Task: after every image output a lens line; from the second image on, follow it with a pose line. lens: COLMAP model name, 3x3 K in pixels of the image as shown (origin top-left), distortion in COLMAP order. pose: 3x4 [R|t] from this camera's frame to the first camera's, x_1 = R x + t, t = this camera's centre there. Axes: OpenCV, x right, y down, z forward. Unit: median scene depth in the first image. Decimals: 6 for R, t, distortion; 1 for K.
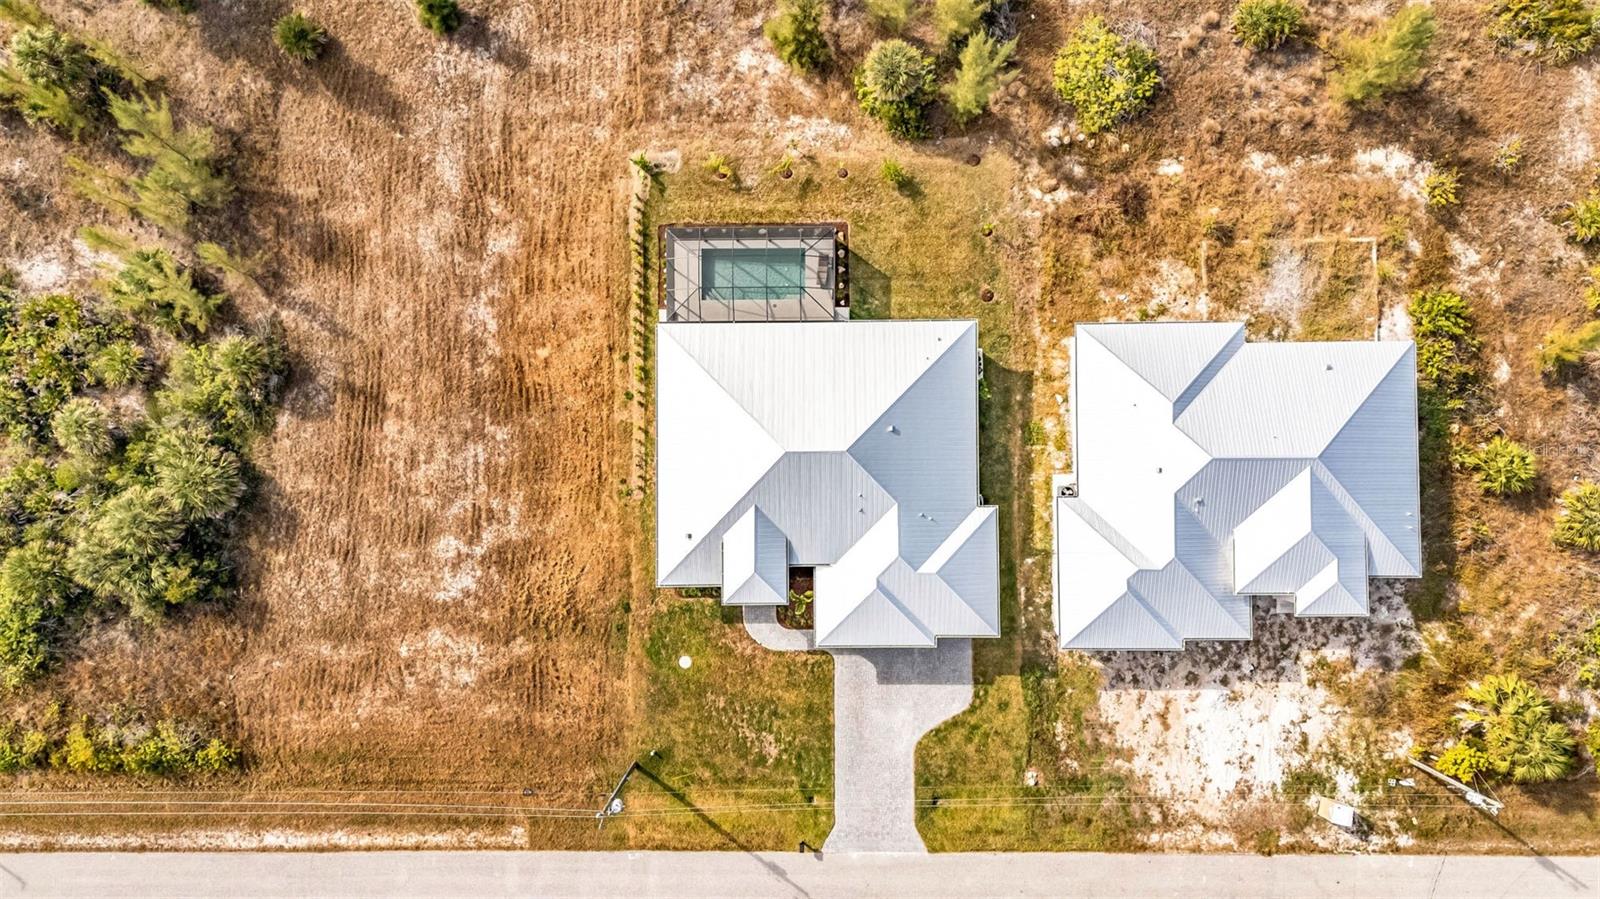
lens RADIAL K [[1173.7, 0, 800.0], [0, 1173.7, 449.5], [0, 0, 1]] dist [0.089121, -0.100506]
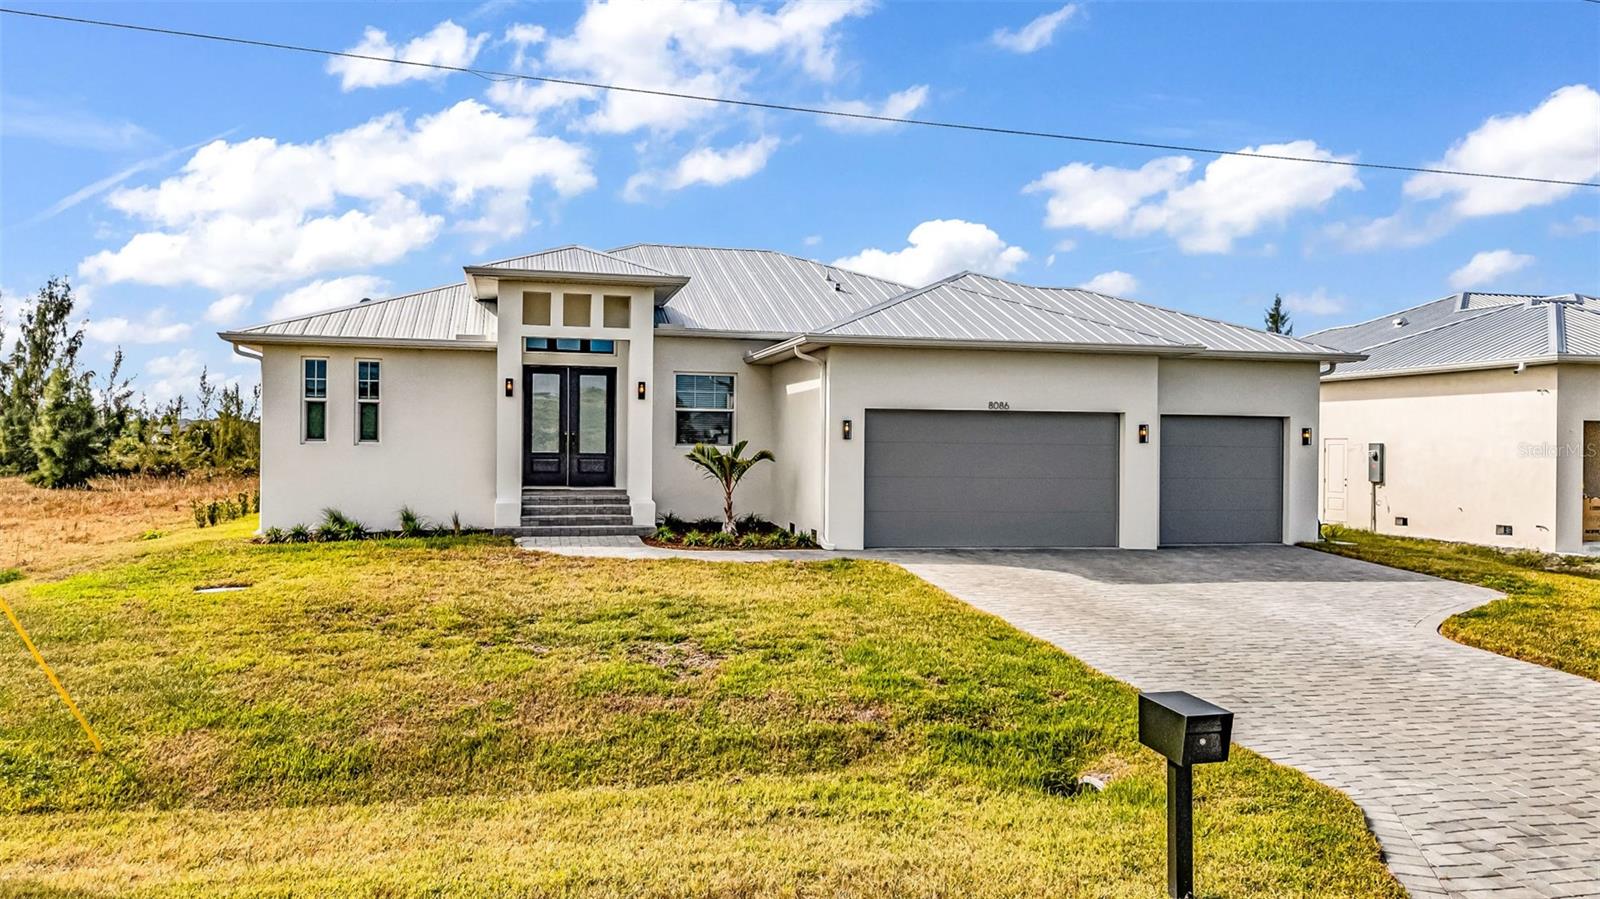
lens RADIAL K [[1189.8, 0, 800.0], [0, 1189.8, 449.5], [0, 0, 1]] dist [0.072341, -0.052409]
pose [[0.972885, 0.024466, 0.229992, -0.047702], [0.229164, 0.032531, -0.972844, 0.409745], [-0.031283, 0.999171, 0.026043, 0.959840]]
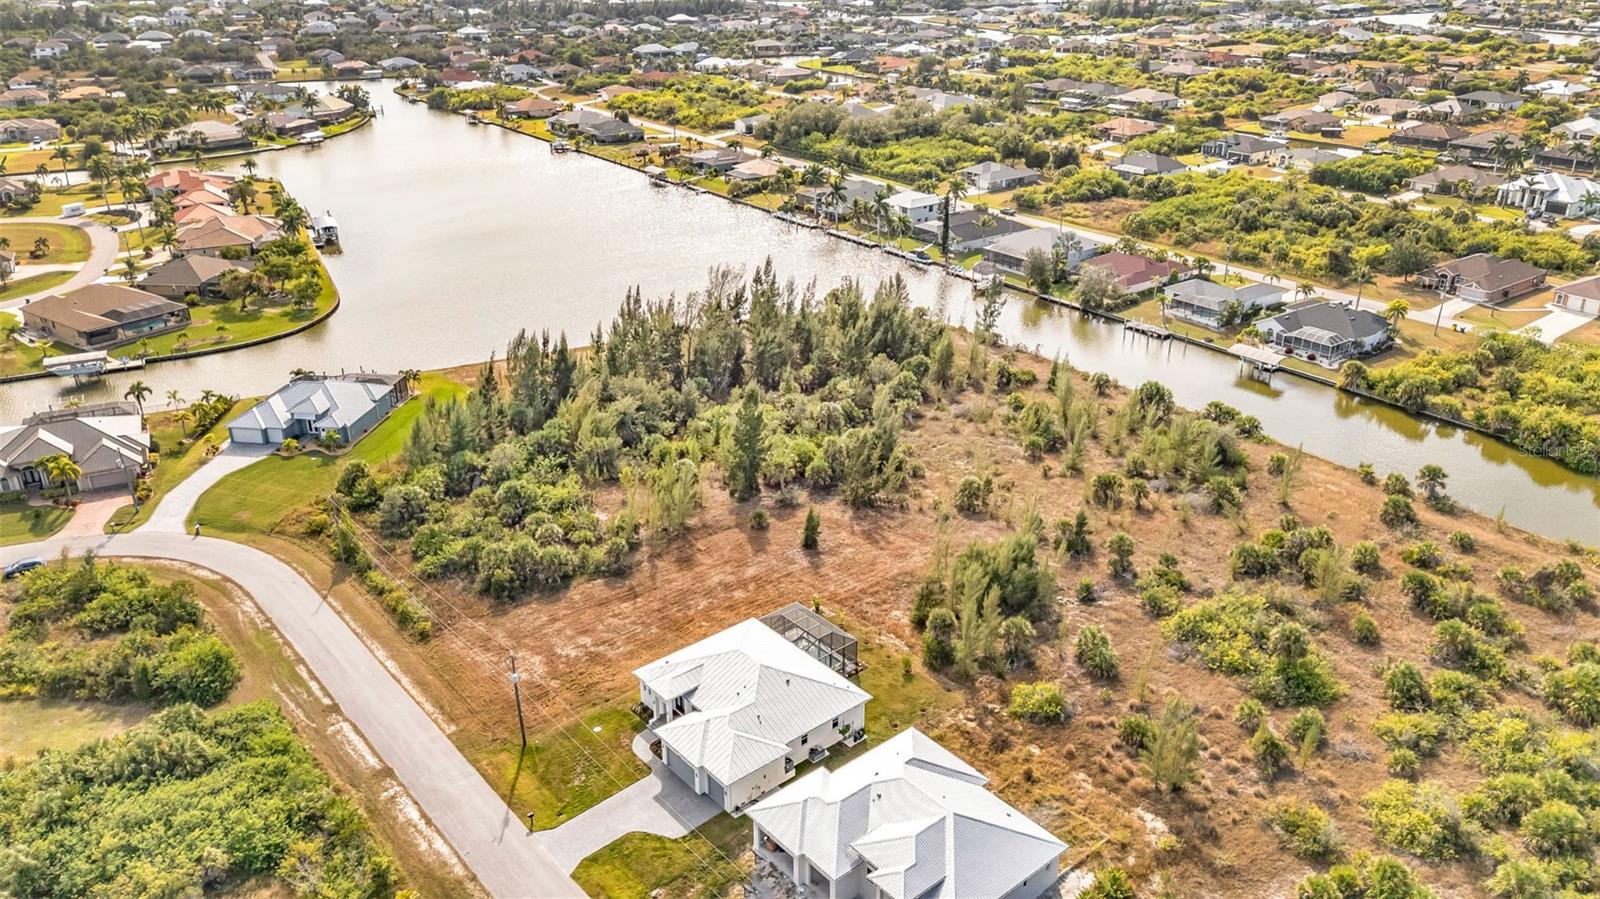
lens RADIAL K [[1170.6, 0, 800.0], [0, 1170.6, 449.5], [0, 0, 1]] dist [0.067476, -0.051824]
pose [[0.639682, 0.326992, -0.695618, 1.060764], [-0.768455, 0.291940, -0.569428, 0.764342], [0.016880, 0.898803, 0.438027, -0.037434]]
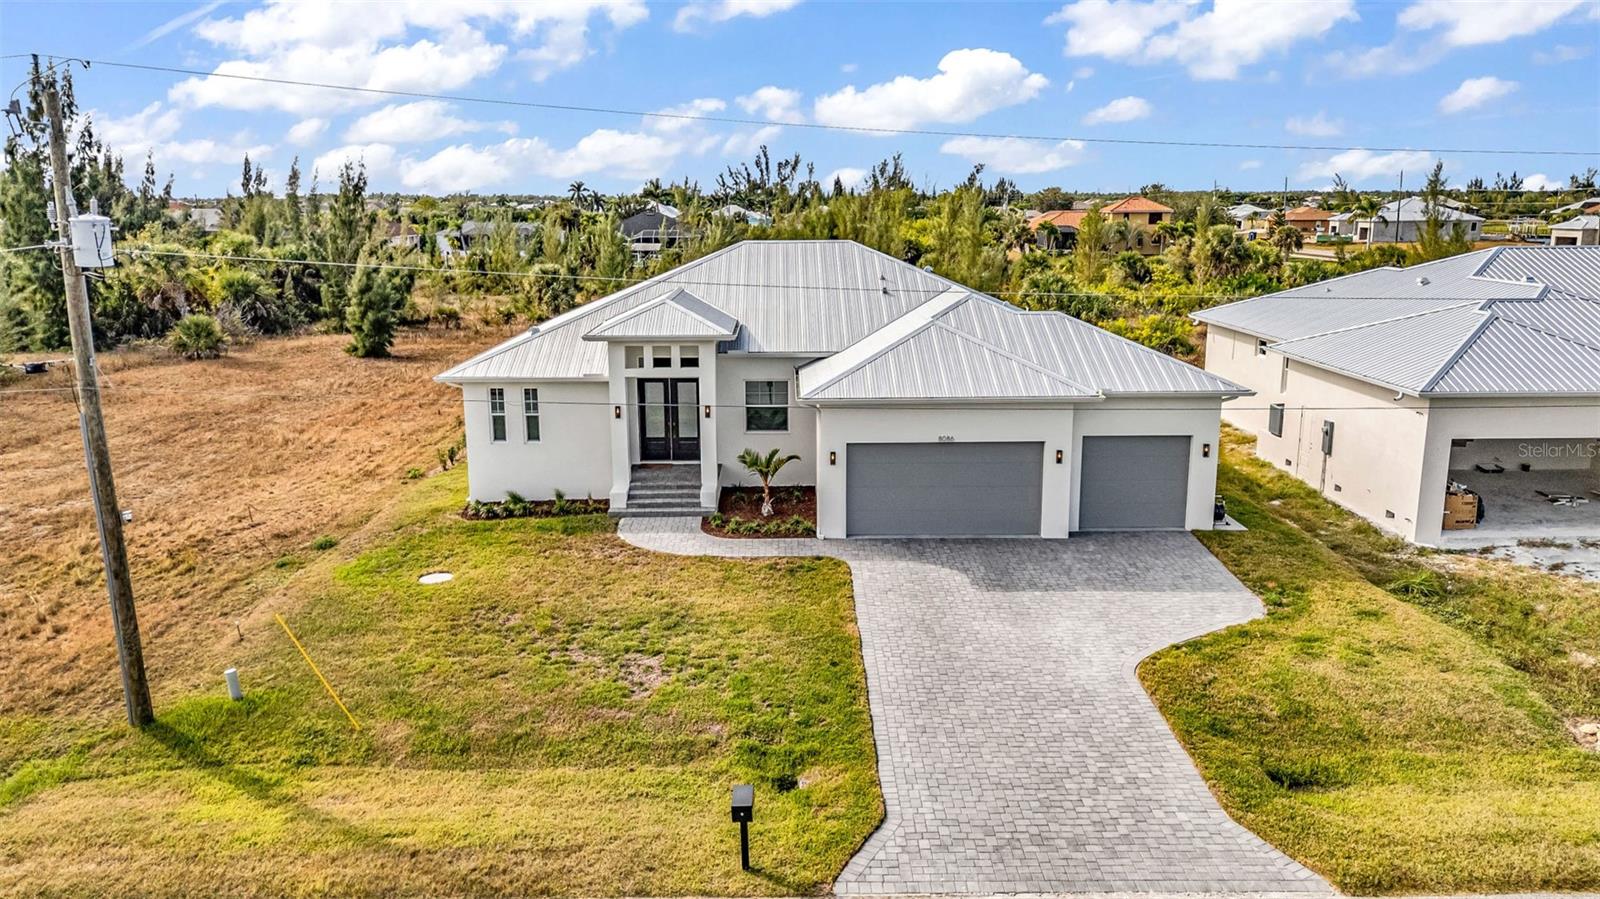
lens RADIAL K [[1189.8, 0, 800.0], [0, 1189.8, 449.5], [0, 0, 1]] dist [0.072341, -0.052409]
pose [[0.999836, 0.009386, 0.015498, 0.007543], [0.012851, 0.235598, -0.971766, 0.525746], [-0.012772, 0.971805, 0.235438, 0.868135]]
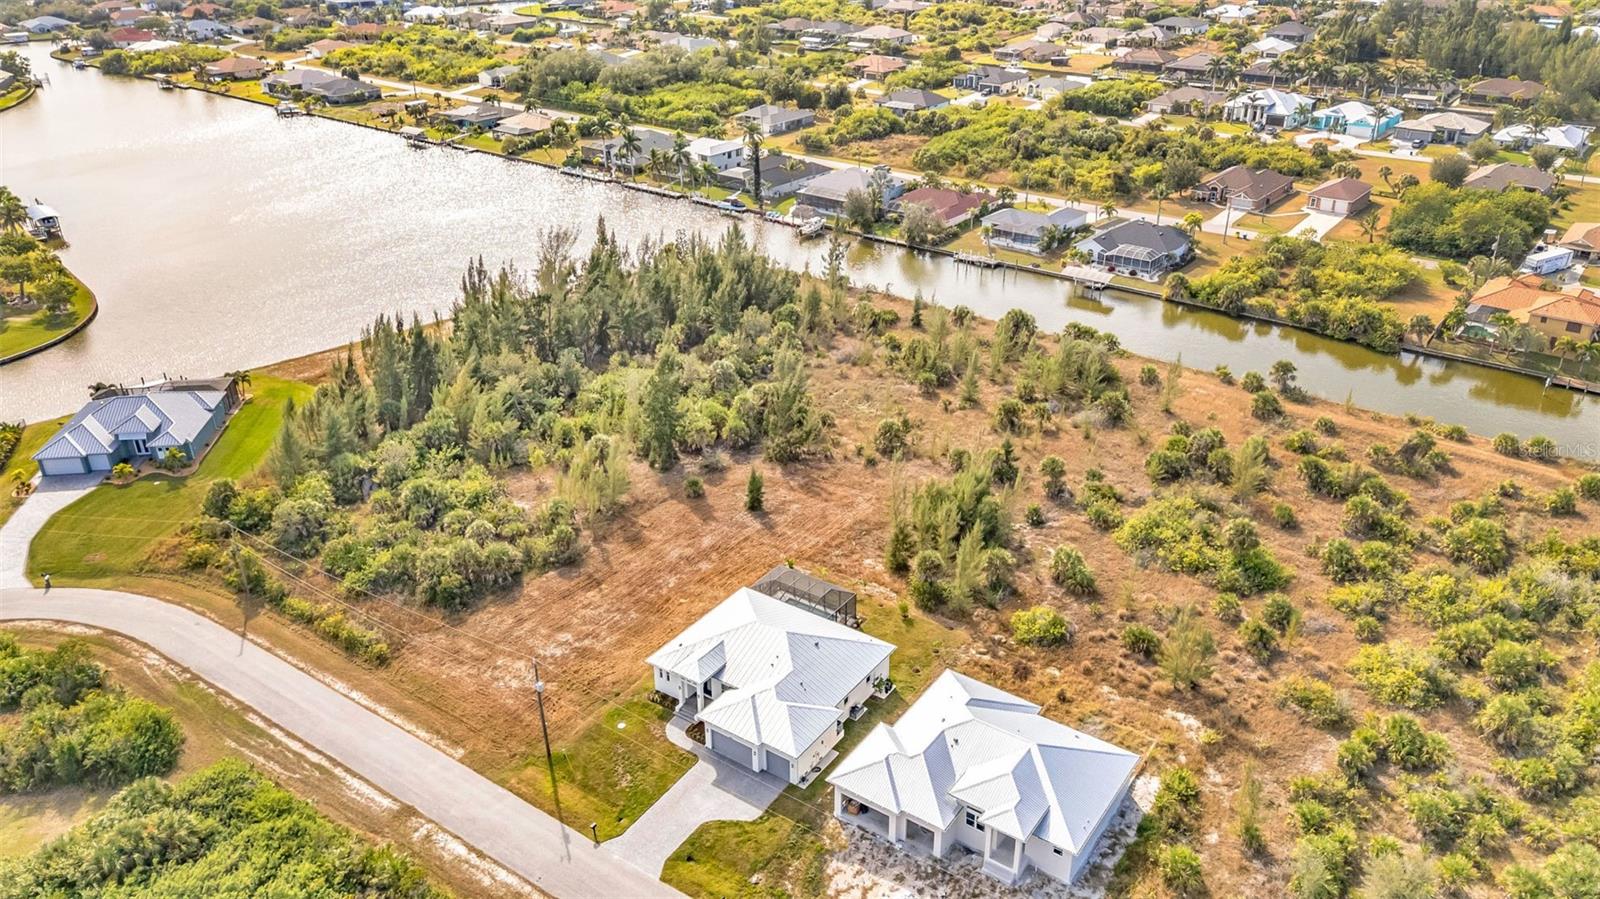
lens RADIAL K [[1170.6, 0, 800.0], [0, 1170.6, 449.5], [0, 0, 1]] dist [0.067476, -0.051824]
pose [[0.815520, 0.268302, -0.512778, 0.770153], [-0.578587, 0.397639, -0.712124, 0.982073], [0.012836, 0.877438, 0.479518, -0.039032]]
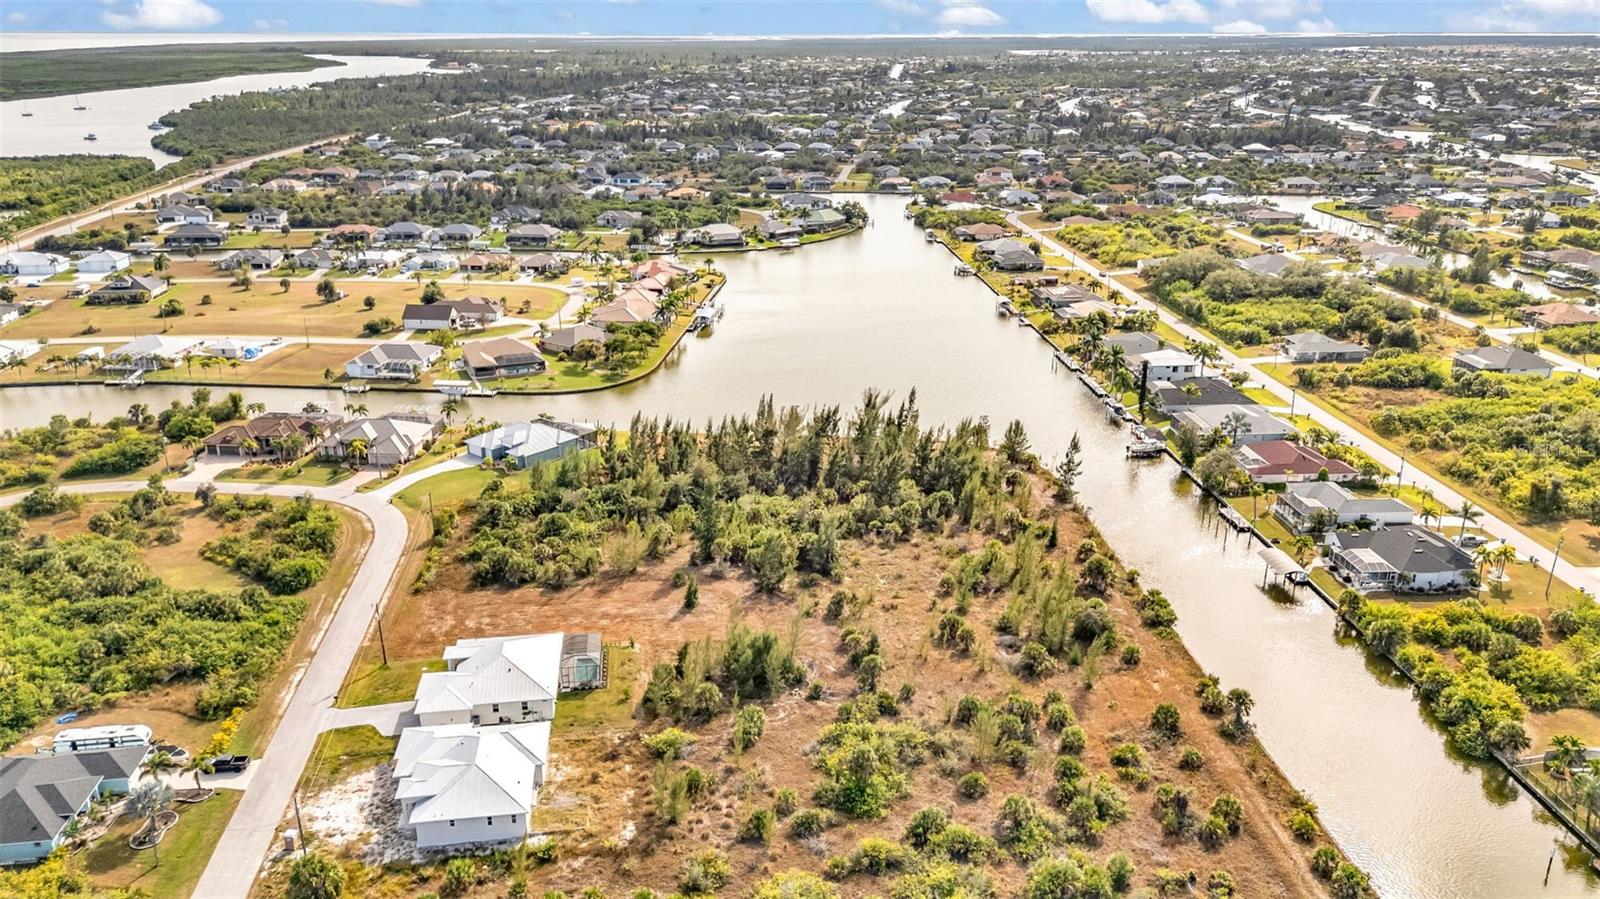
lens RADIAL K [[1170.6, 0, 800.0], [0, 1170.6, 449.5], [0, 0, 1]] dist [0.067476, -0.051824]
pose [[0.128638, 0.347272, -0.928900, 2.086932], [-0.991284, 0.071868, -0.110409, -0.347110], [0.028416, 0.935007, 0.353490, -0.255720]]
